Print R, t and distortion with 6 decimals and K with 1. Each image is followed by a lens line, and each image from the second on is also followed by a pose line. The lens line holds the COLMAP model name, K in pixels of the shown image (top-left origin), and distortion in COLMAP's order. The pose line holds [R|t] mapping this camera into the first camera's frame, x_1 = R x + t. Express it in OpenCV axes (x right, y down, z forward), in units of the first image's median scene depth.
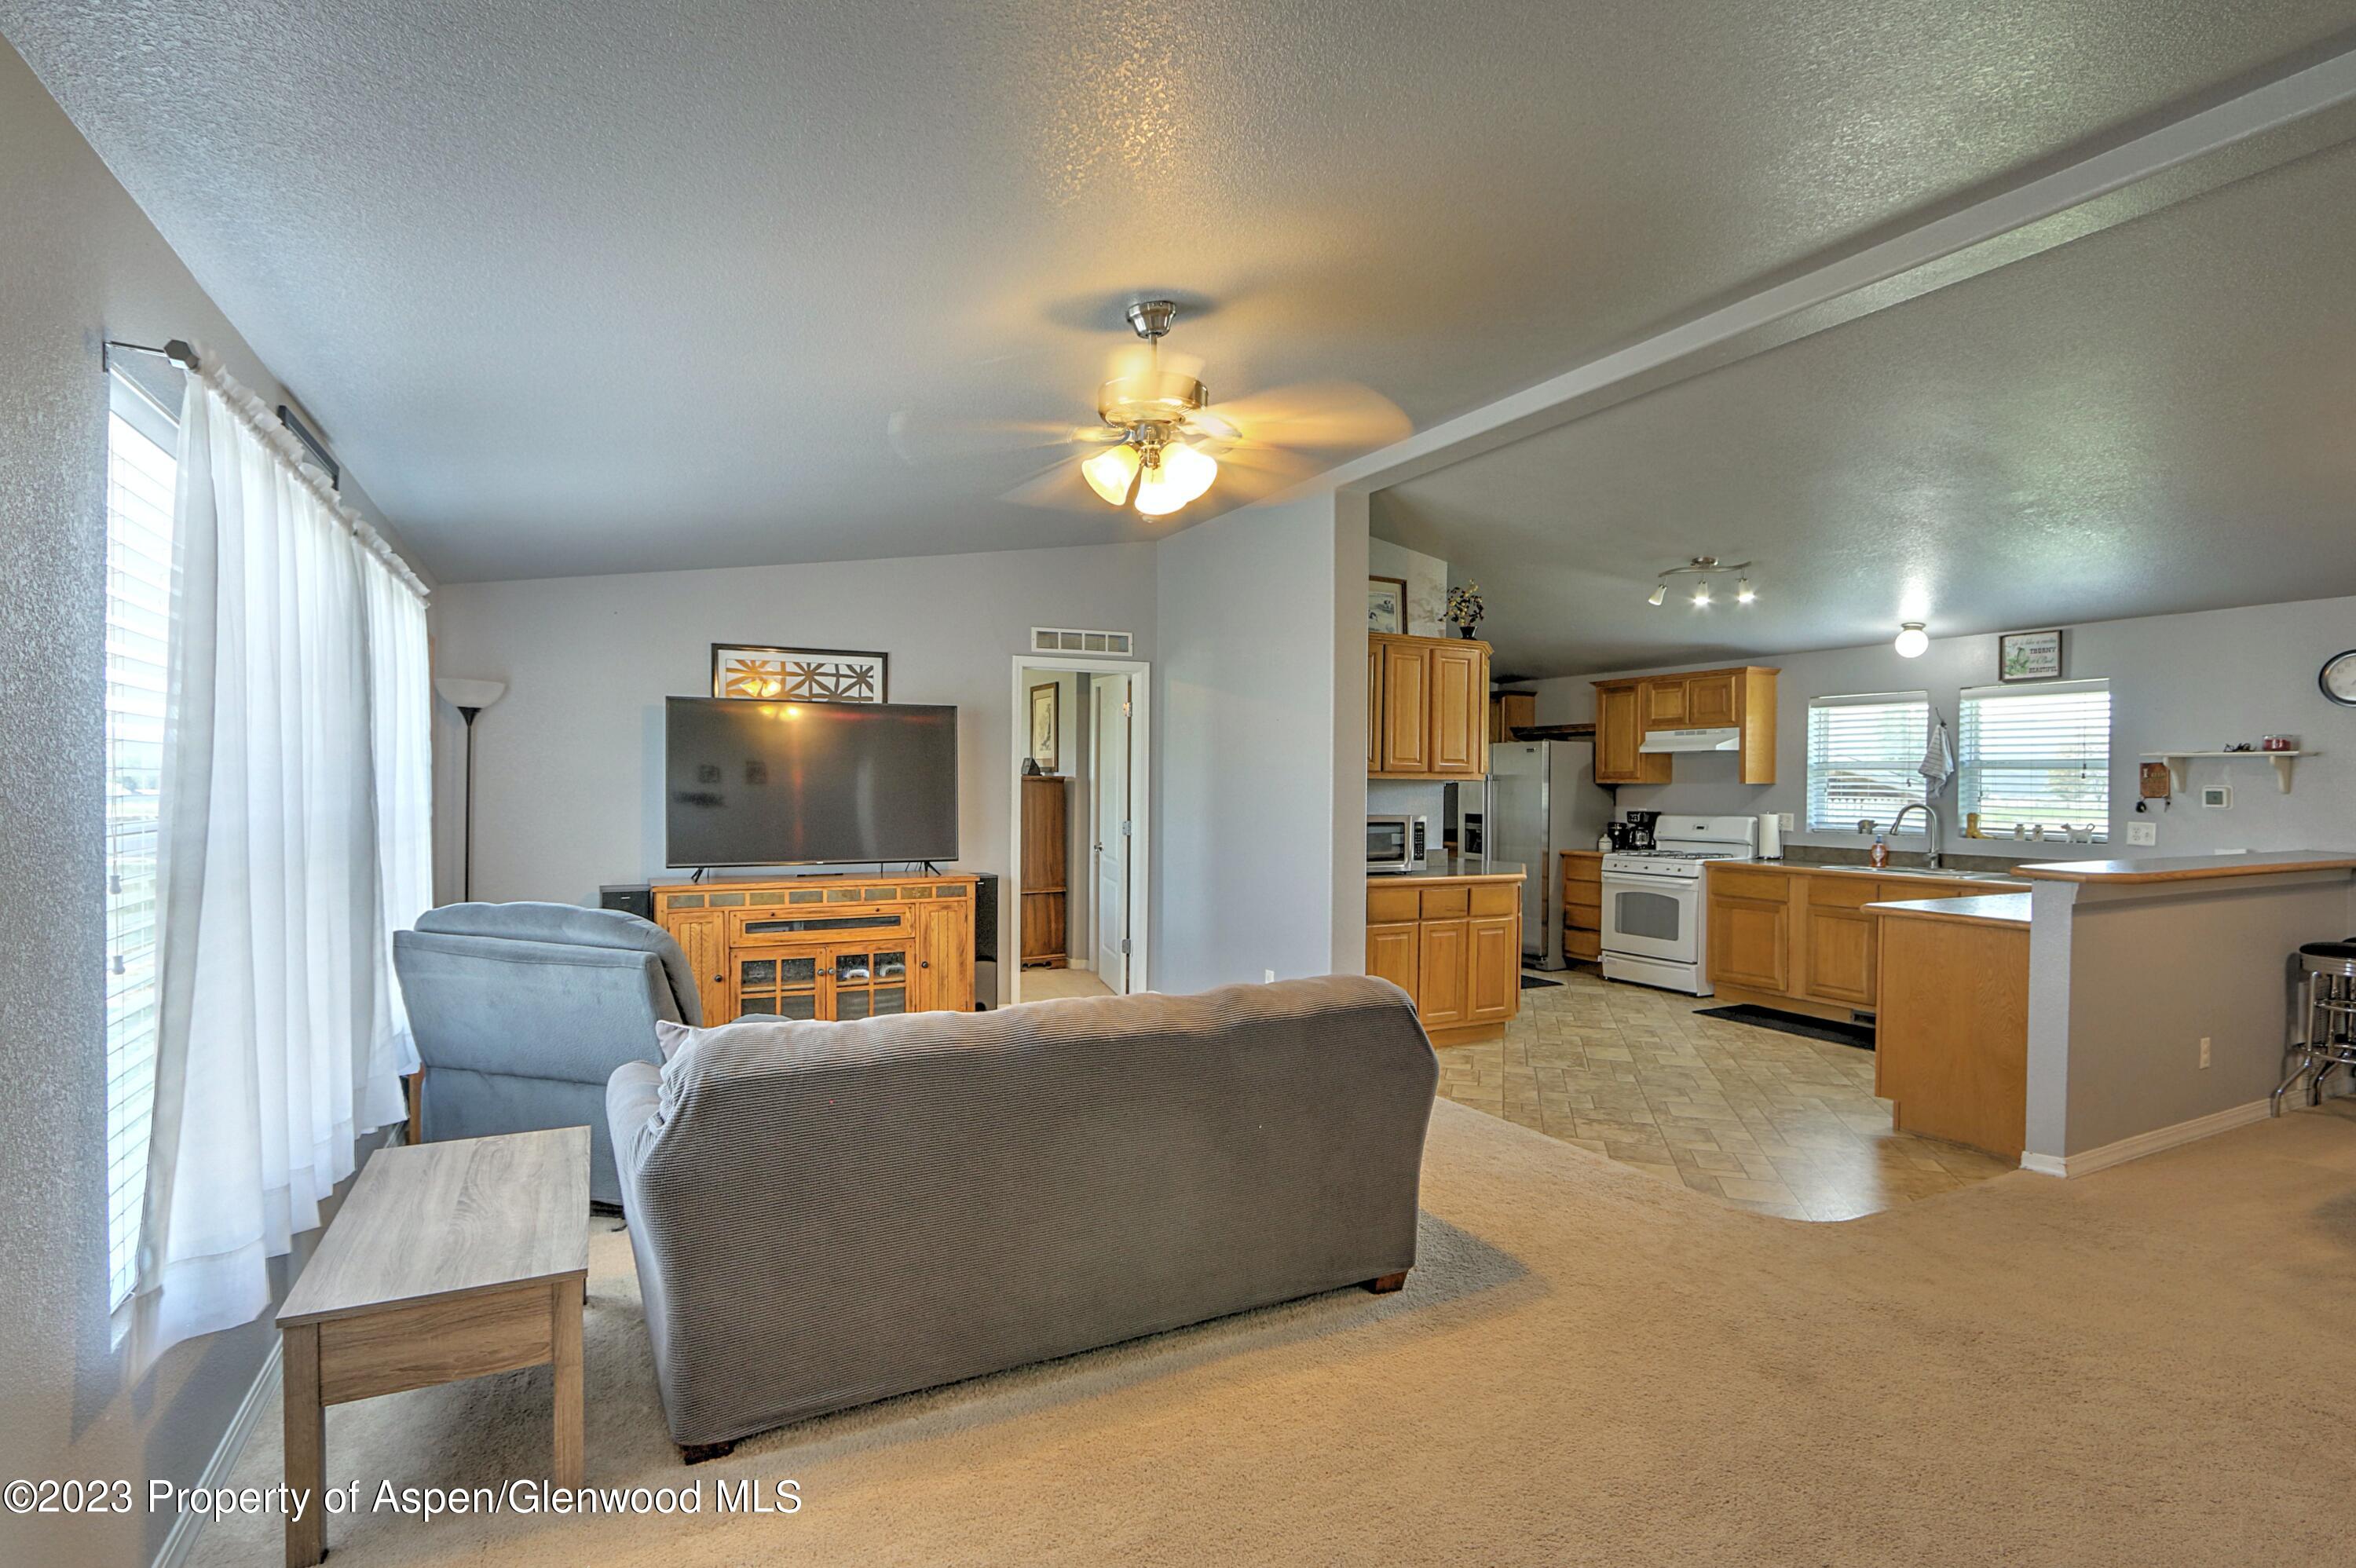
lens RADIAL K [[1119.7, 0, 1156.2], [0, 1119.7, 788.6], [0, 0, 1]] dist [-0.017070, 0.000203]
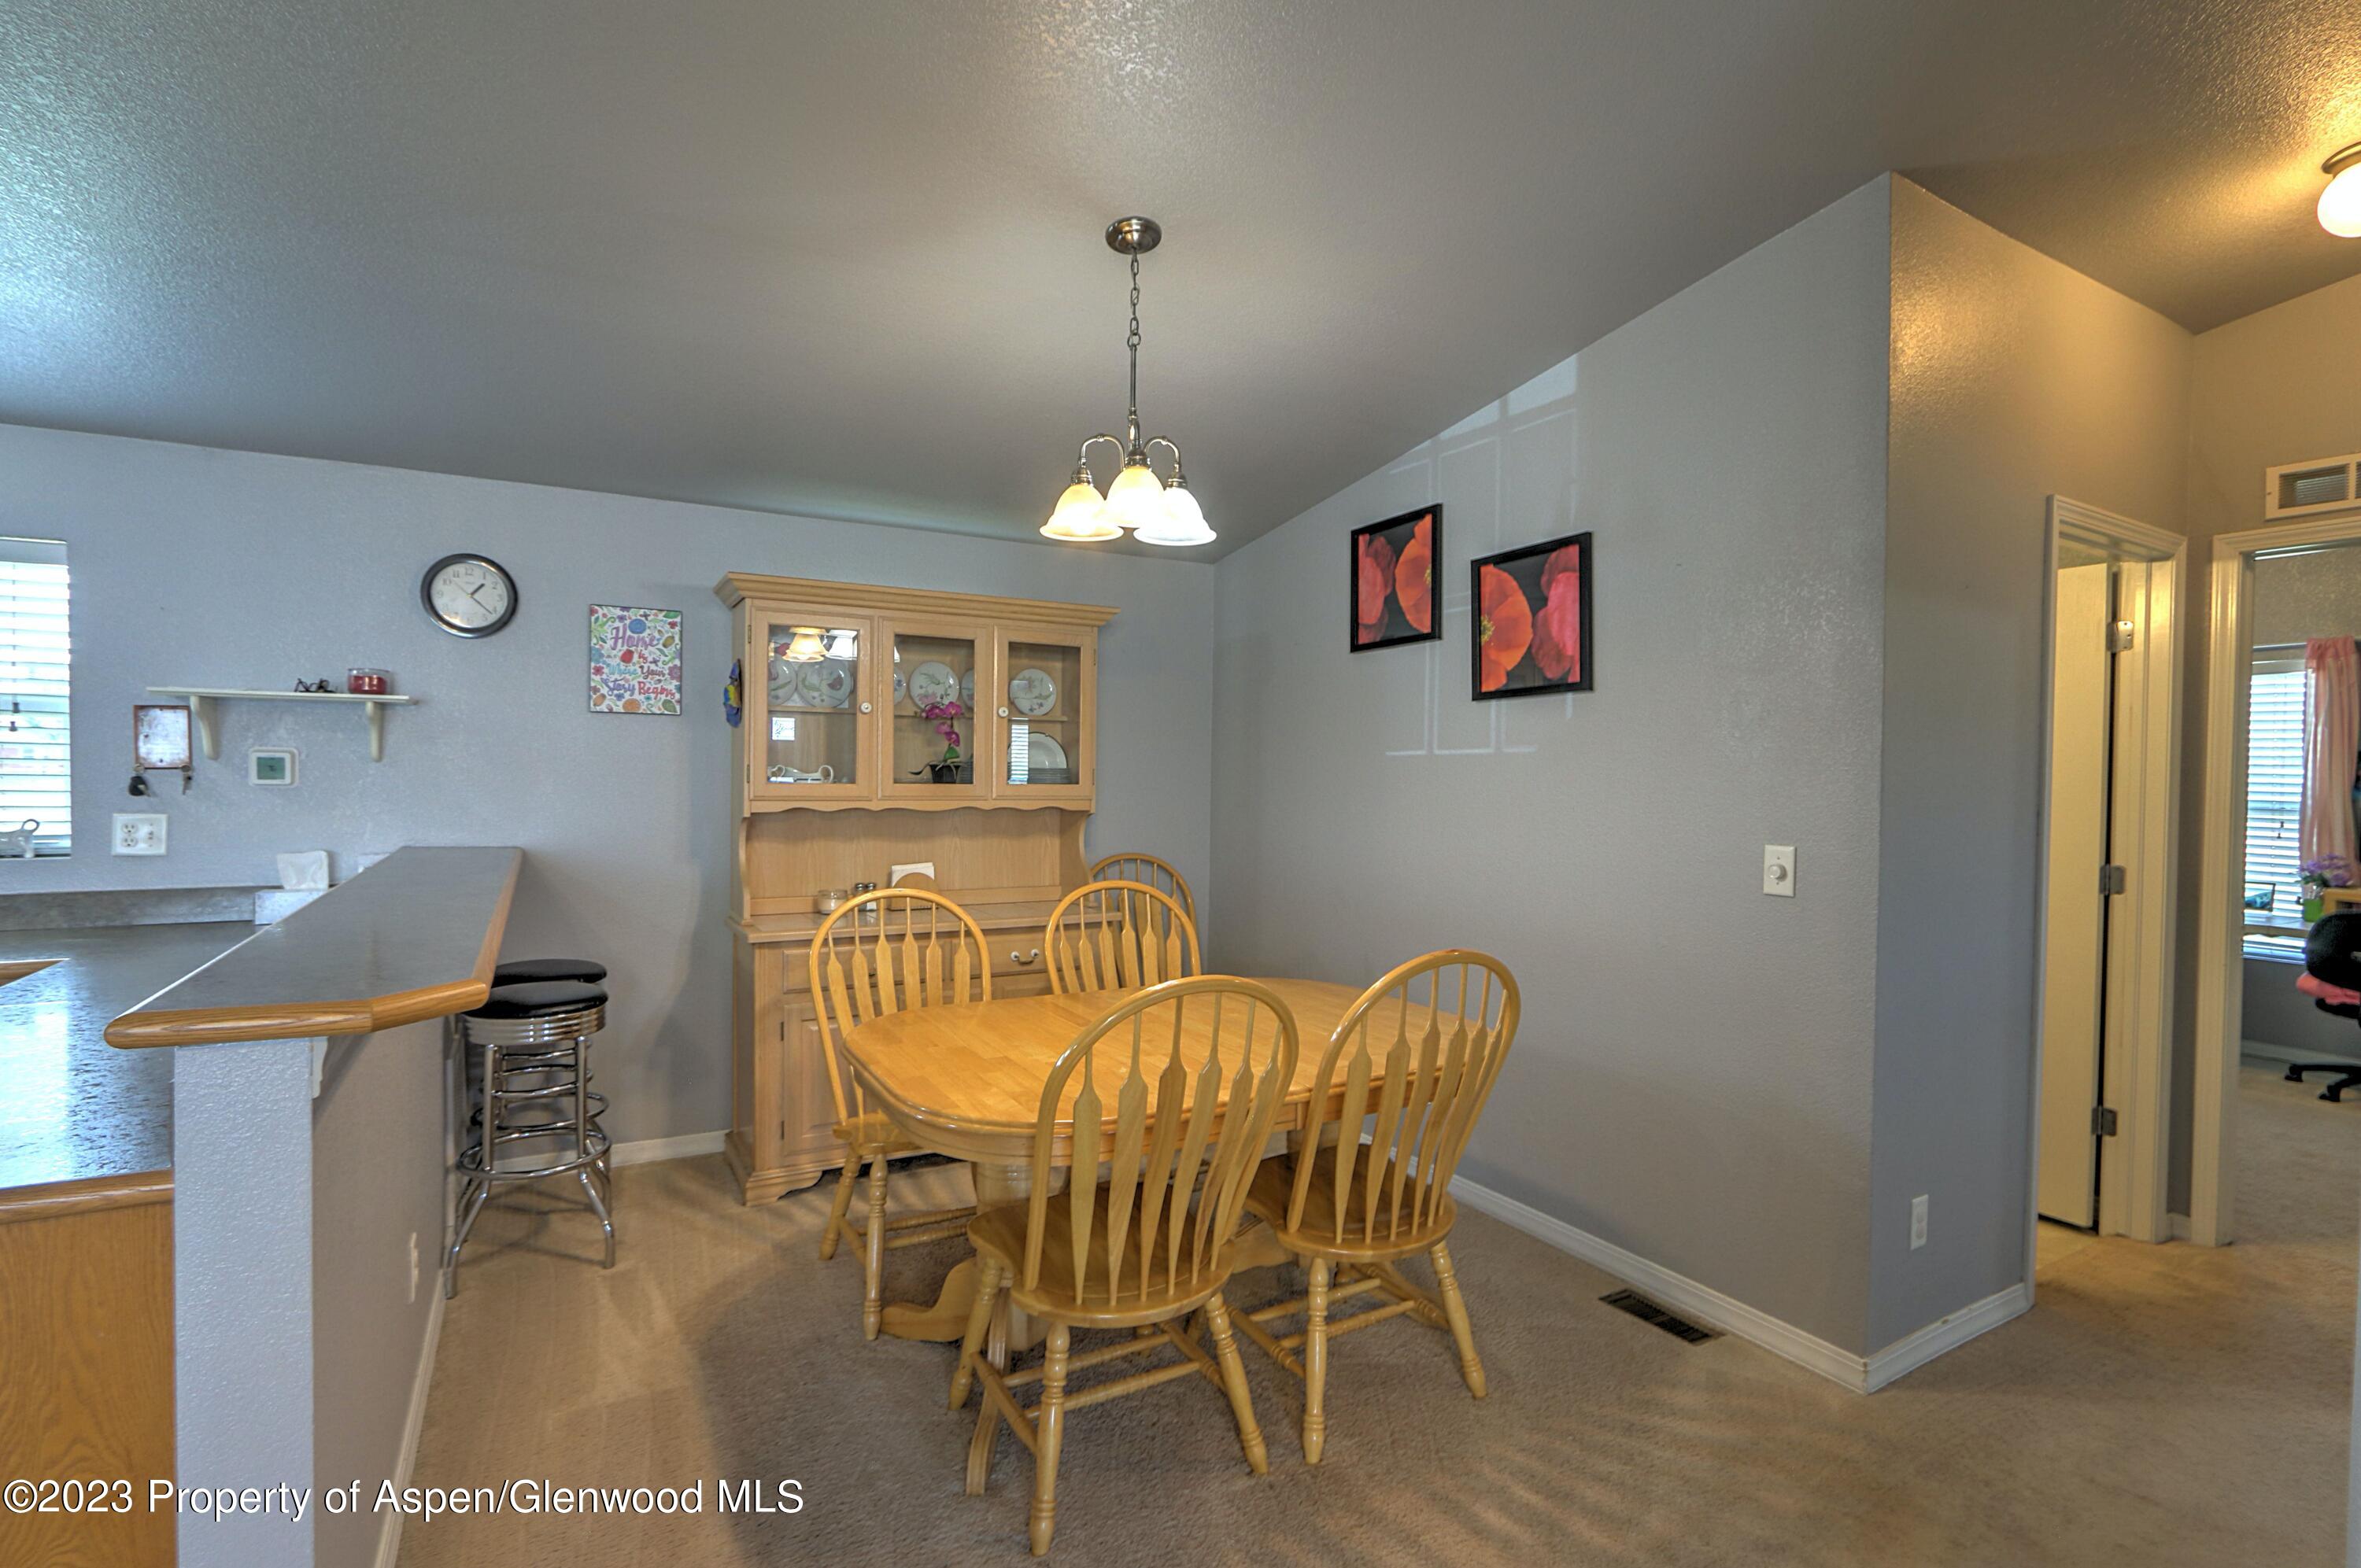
lens RADIAL K [[1088.9, 0, 1163.4], [0, 1088.9, 791.4], [0, 0, 1]] dist [-0.018828, 0.001471]
pose [[-0.045473, -0.028799, 0.998550, 0.304449], [-0.006759, 0.999570, 0.028521, 0.000942], [-0.998943, -0.005452, -0.045649, 0.465117]]
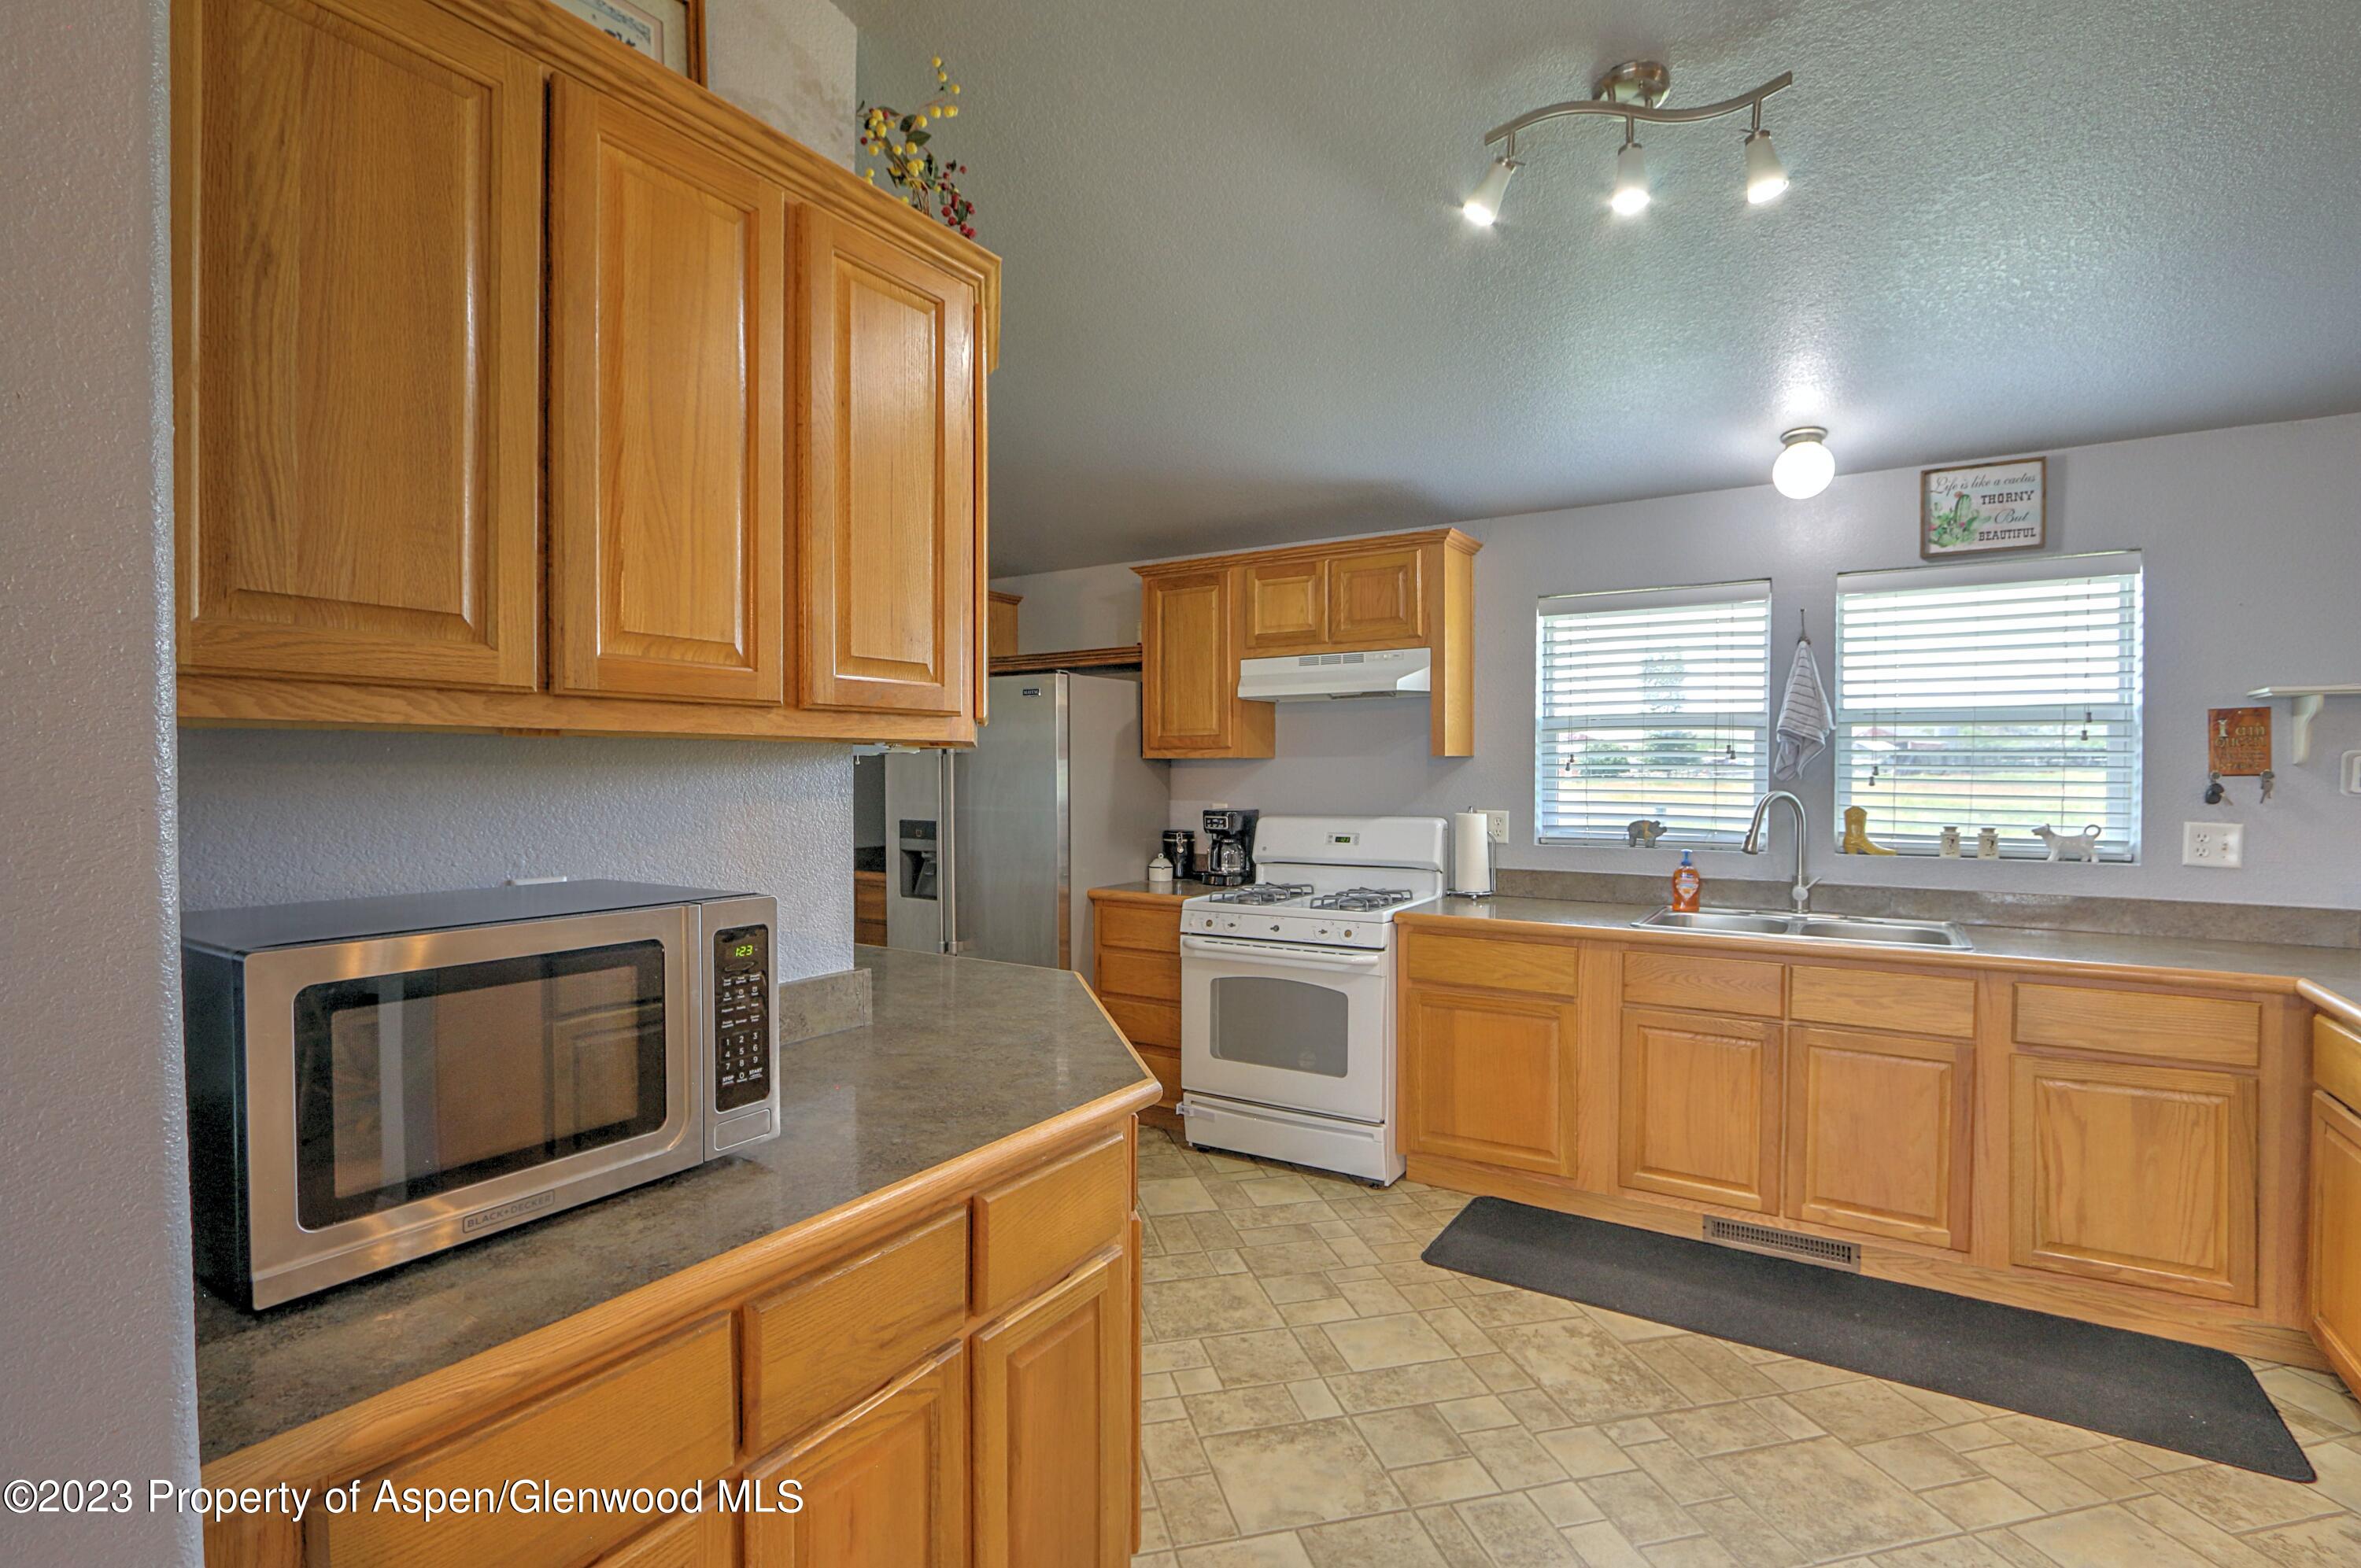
lens RADIAL K [[1088.9, 0, 1163.4], [0, 1088.9, 791.4], [0, 0, 1]] dist [-0.018828, 0.001471]
pose [[0.866320, -0.020155, 0.499082, 0.188746], [0.010599, 0.999702, 0.021973, -0.000513], [-0.499376, -0.013745, 0.866276, 0.729276]]
